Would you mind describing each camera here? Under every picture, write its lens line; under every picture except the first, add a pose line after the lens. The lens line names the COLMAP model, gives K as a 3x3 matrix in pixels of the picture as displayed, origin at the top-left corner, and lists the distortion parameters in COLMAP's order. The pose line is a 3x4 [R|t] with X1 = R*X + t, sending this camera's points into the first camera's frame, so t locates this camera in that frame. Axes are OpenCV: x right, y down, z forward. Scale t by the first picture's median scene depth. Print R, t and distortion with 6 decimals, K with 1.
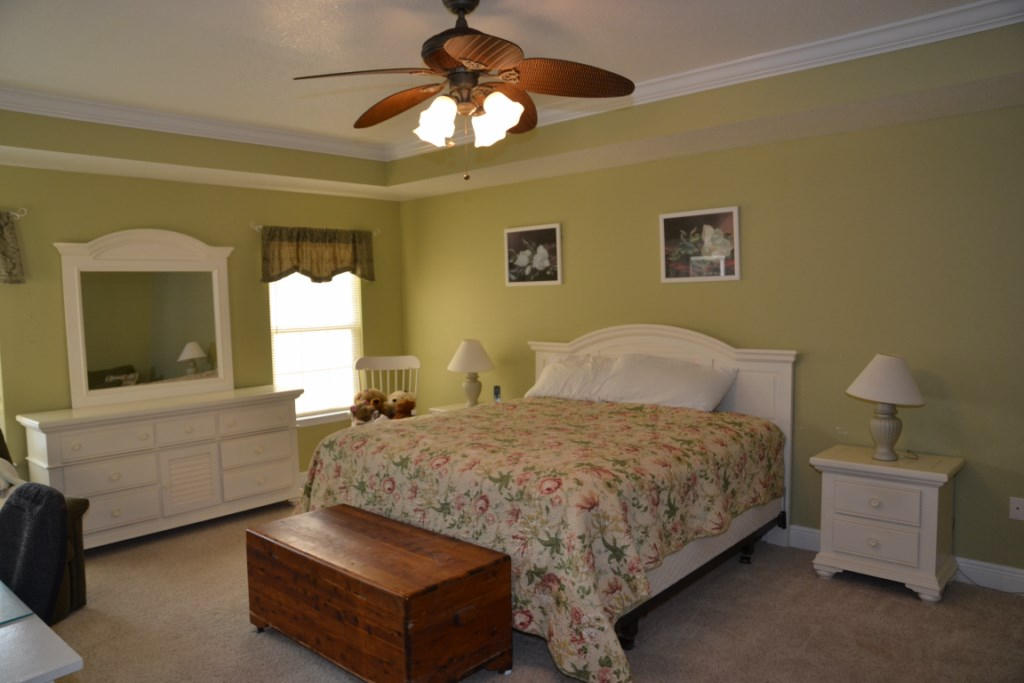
lens RADIAL K [[717.5, 0, 512.0], [0, 717.5, 341.5], [0, 0, 1]] dist [-0.117250, 0.084087]
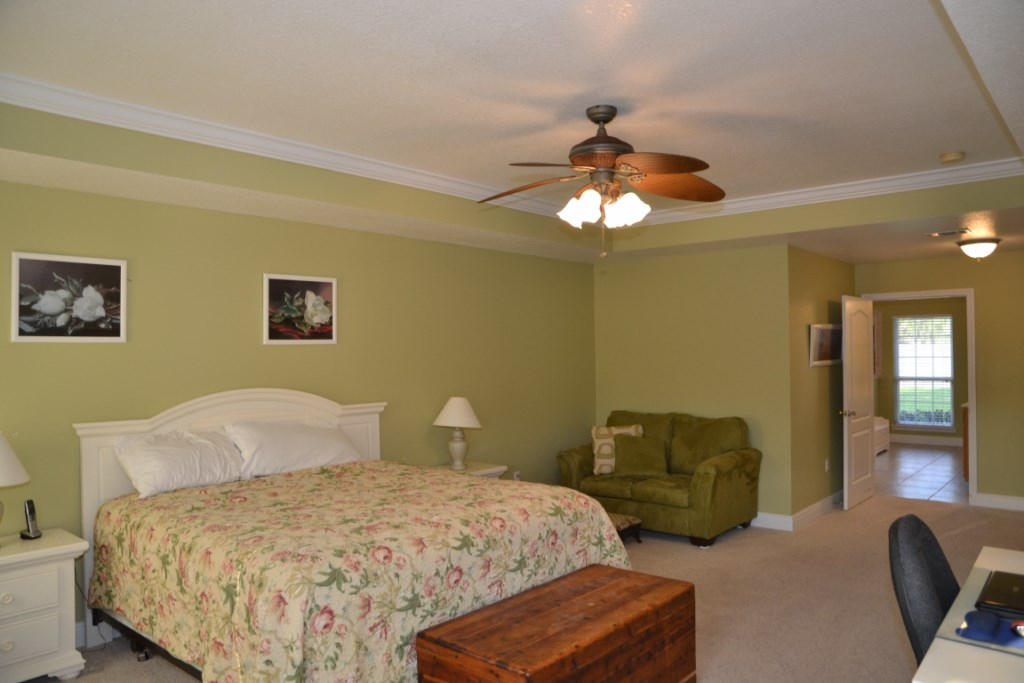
lens RADIAL K [[717.5, 0, 512.0], [0, 717.5, 341.5], [0, 0, 1]] dist [-0.117250, 0.084087]
pose [[-0.014608, 0.036680, 0.999220, -0.764446], [0.073830, 0.996639, -0.035506, -0.028616], [-0.997164, 0.073254, -0.017267, 0.702801]]
